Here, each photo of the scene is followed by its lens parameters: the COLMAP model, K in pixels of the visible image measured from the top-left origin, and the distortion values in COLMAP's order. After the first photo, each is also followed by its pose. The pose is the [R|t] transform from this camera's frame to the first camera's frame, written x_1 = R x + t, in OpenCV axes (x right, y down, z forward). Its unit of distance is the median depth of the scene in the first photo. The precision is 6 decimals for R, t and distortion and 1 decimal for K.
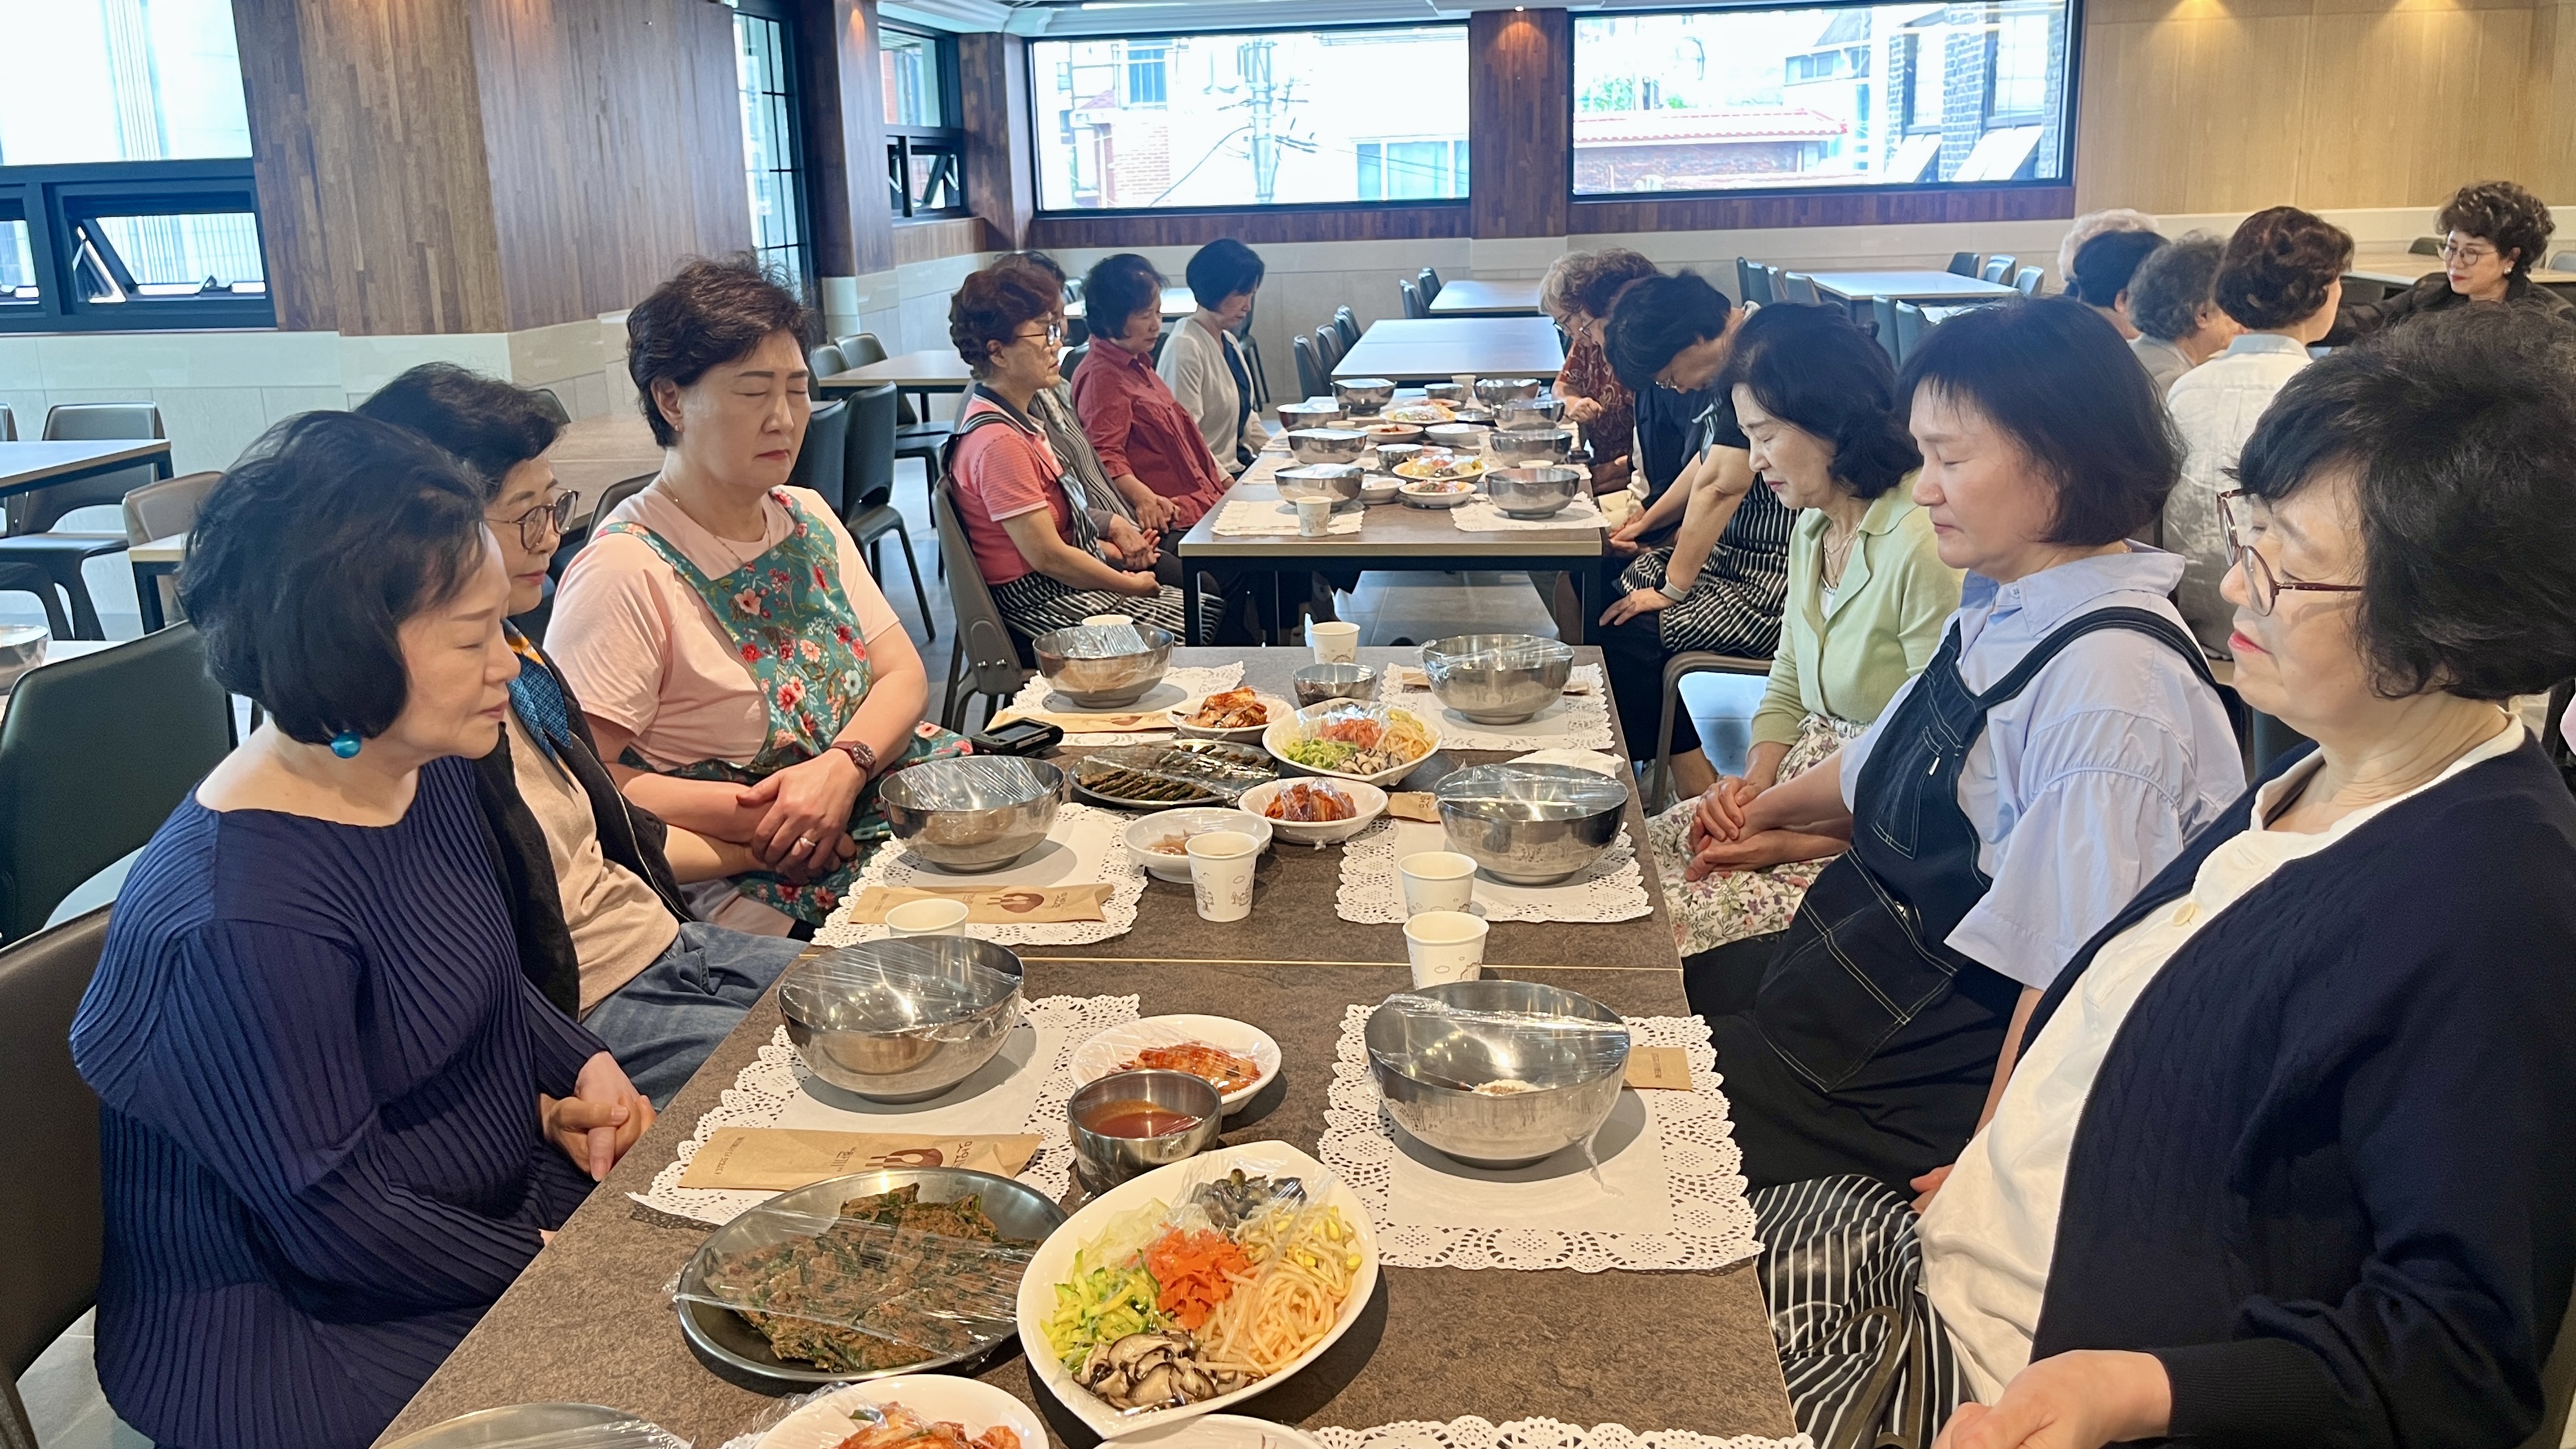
lens RADIAL K [[1956.9, 0, 1265.6], [0, 1956.9, 640.9], [0, 0, 1]] dist [0.064515, -0.079154]
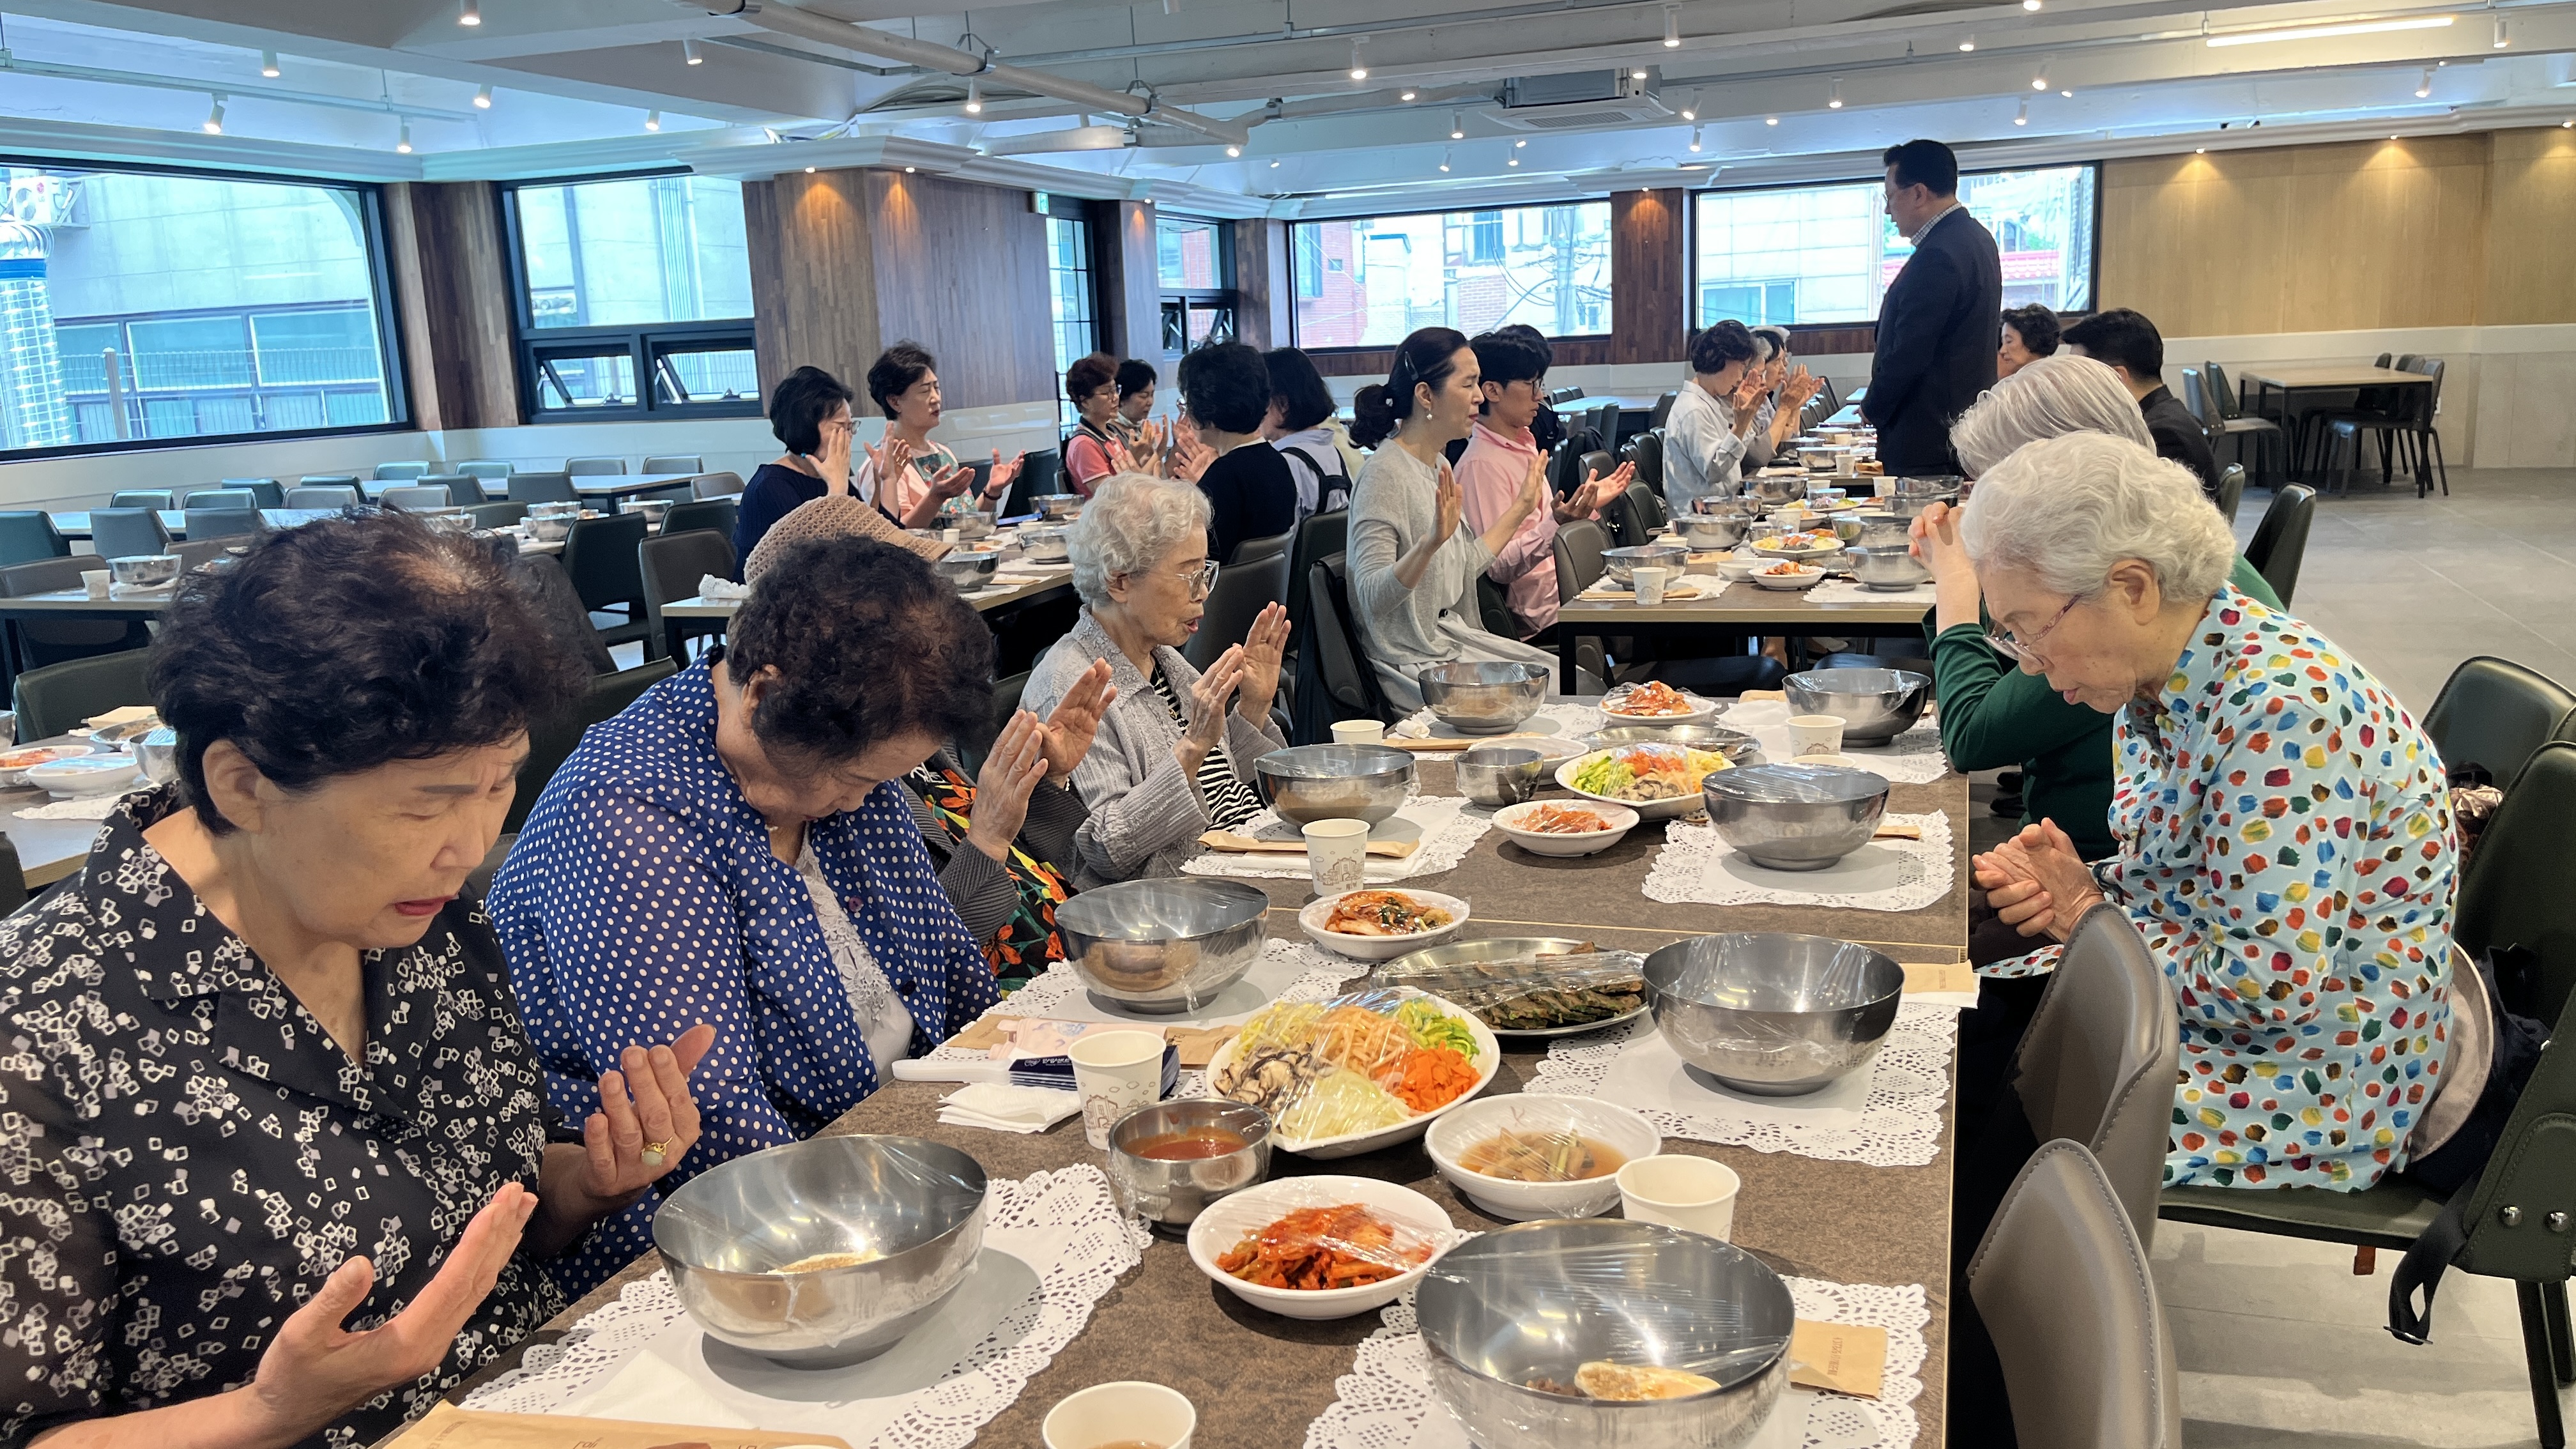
lens RADIAL K [[1954.9, 0, 1271.5], [0, 1954.9, 736.7], [0, 0, 1]] dist [0.057528, -0.070900]
pose [[0.978043, 0.026612, -0.206698, 0.240997], [-0.032233, 0.999195, -0.023874, 0.121037], [0.205896, 0.030012, 0.978114, -0.469049]]
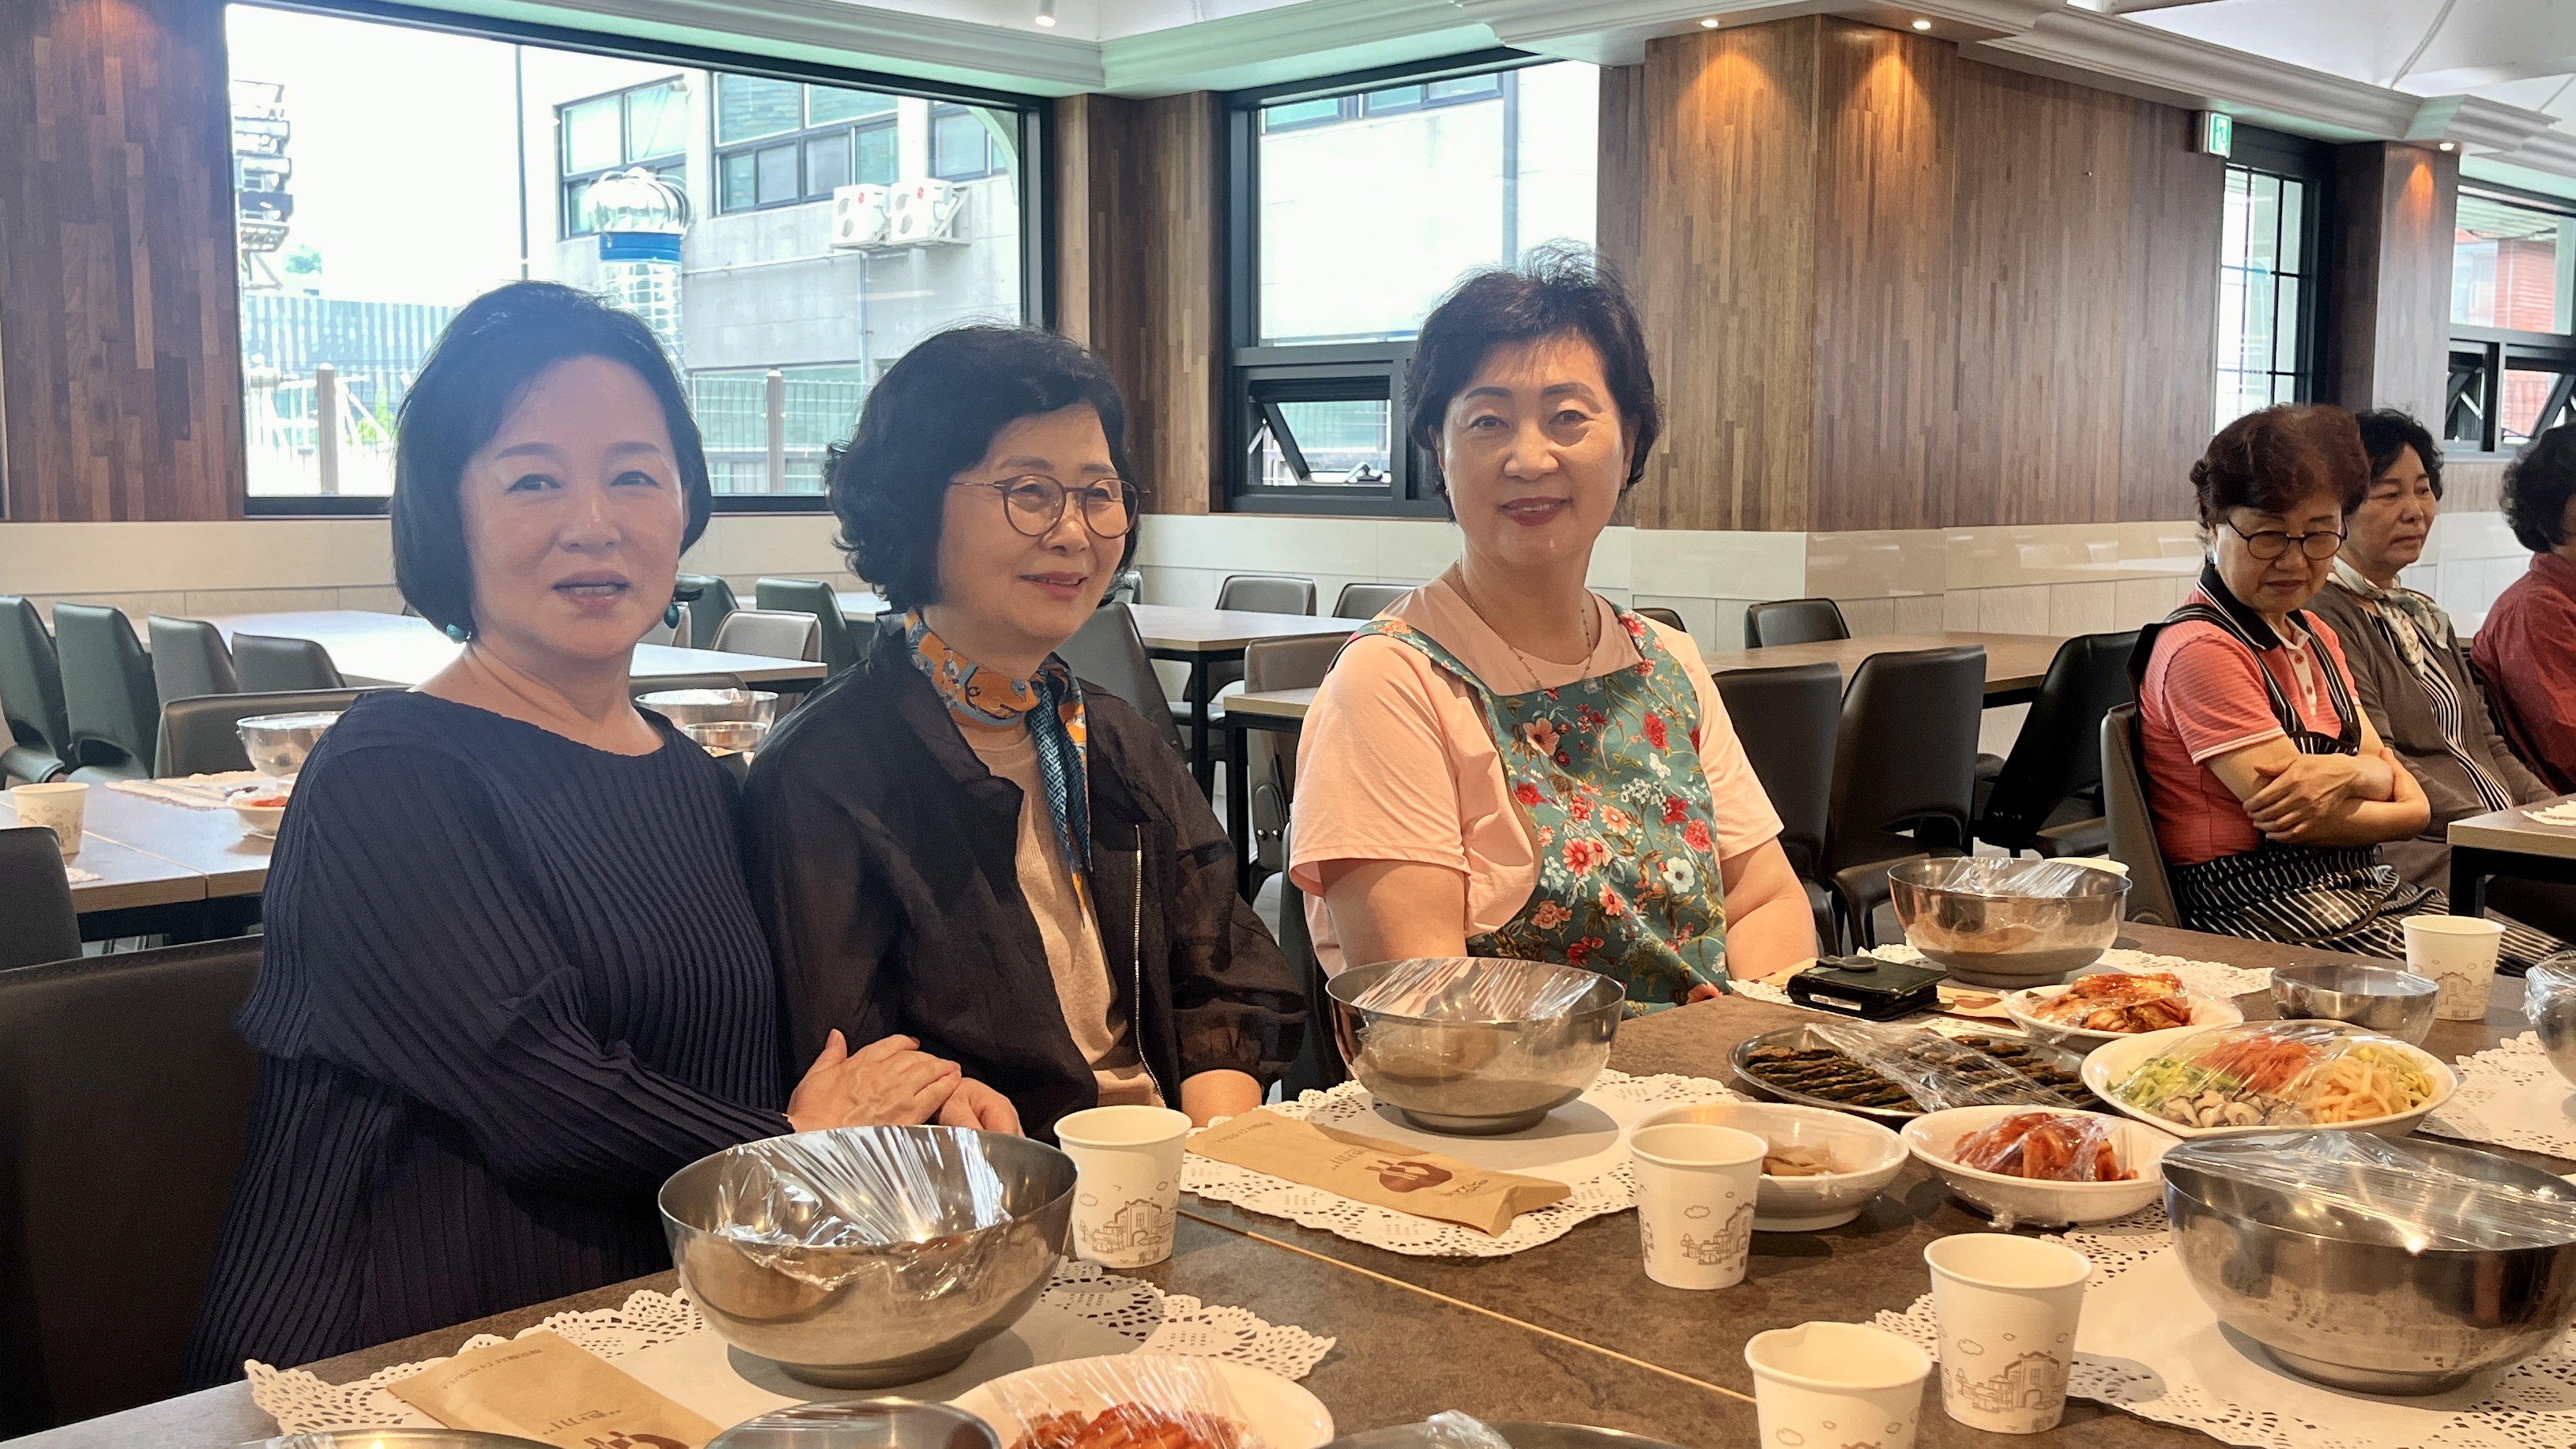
lens RADIAL K [[2428.3, 0, 1377.6], [0, 2428.3, 692.6], [0, 0, 1]] dist [0.069856, -0.147990]
pose [[0.787637, 0.089857, -0.609552, 0.073125], [-0.170772, 0.982387, -0.075845, 0.011514], [0.592001, 0.163833, 0.789109, 0.095103]]
